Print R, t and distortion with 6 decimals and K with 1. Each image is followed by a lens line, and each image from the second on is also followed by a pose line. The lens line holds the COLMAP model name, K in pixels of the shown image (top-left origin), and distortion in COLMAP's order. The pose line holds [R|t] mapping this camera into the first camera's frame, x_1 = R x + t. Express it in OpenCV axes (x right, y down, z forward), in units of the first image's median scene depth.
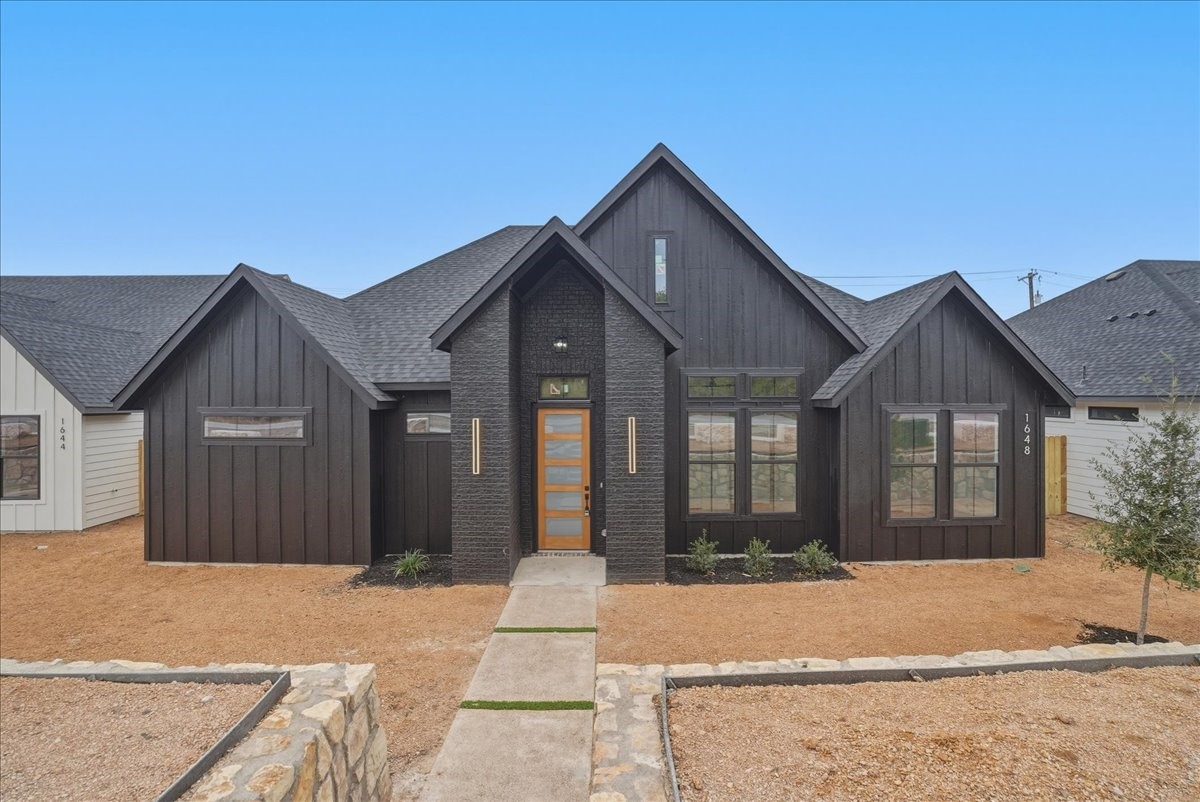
lens RADIAL K [[528.3, 0, 608.6], [0, 528.3, 401.0], [0, 0, 1]] dist [-0.026311, 0.000175]
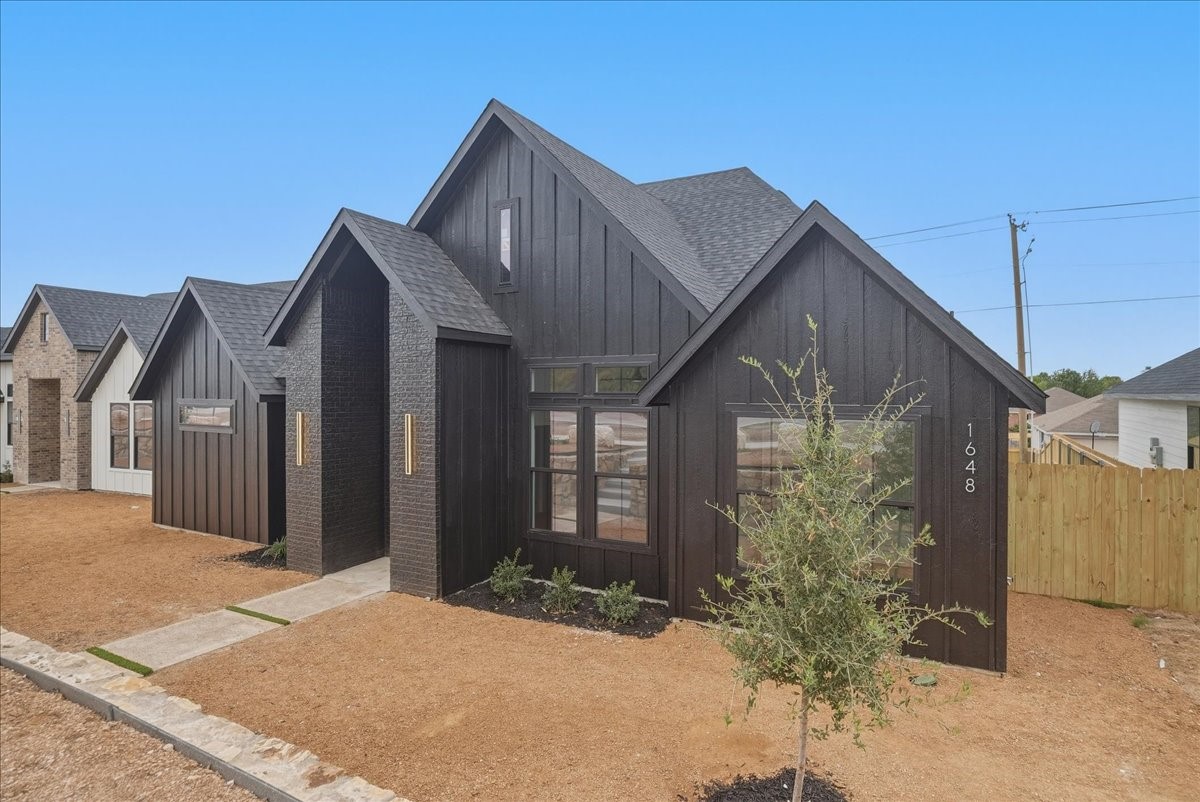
lens RADIAL K [[652.9, 0, 600.0], [0, 652.9, 401.0], [0, 0, 1]] dist [-0.004994, -0.000837]
pose [[0.872287, 0.010169, -0.488889, 0.818890], [-0.008680, 0.999948, 0.005311, -0.000266], [0.488918, -0.000390, 0.872330, 0.154397]]
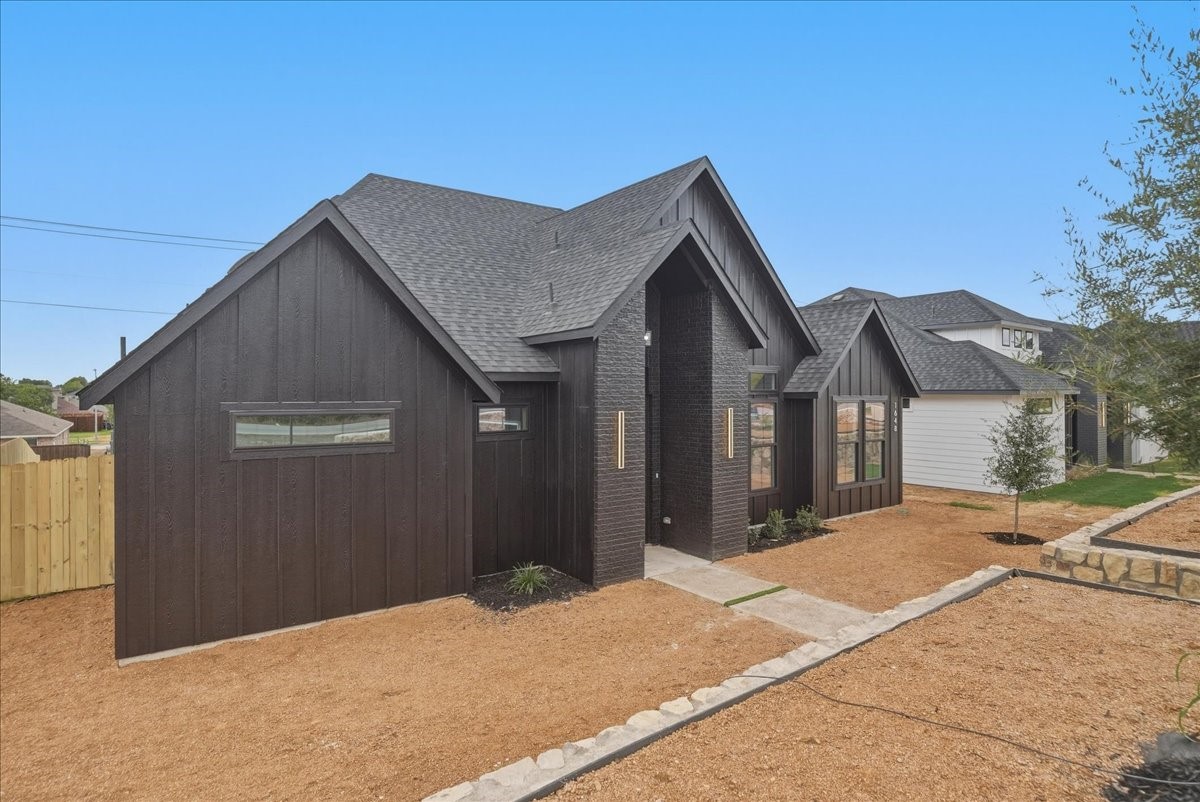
lens RADIAL K [[652.9, 0, 600.0], [0, 652.9, 401.0], [0, 0, 1]] dist [-0.004994, -0.000837]
pose [[0.801816, -0.006790, 0.597533, -0.914124], [0.002142, 0.999962, 0.008489, 0.003685], [-0.597568, -0.005527, 0.801799, 0.058629]]
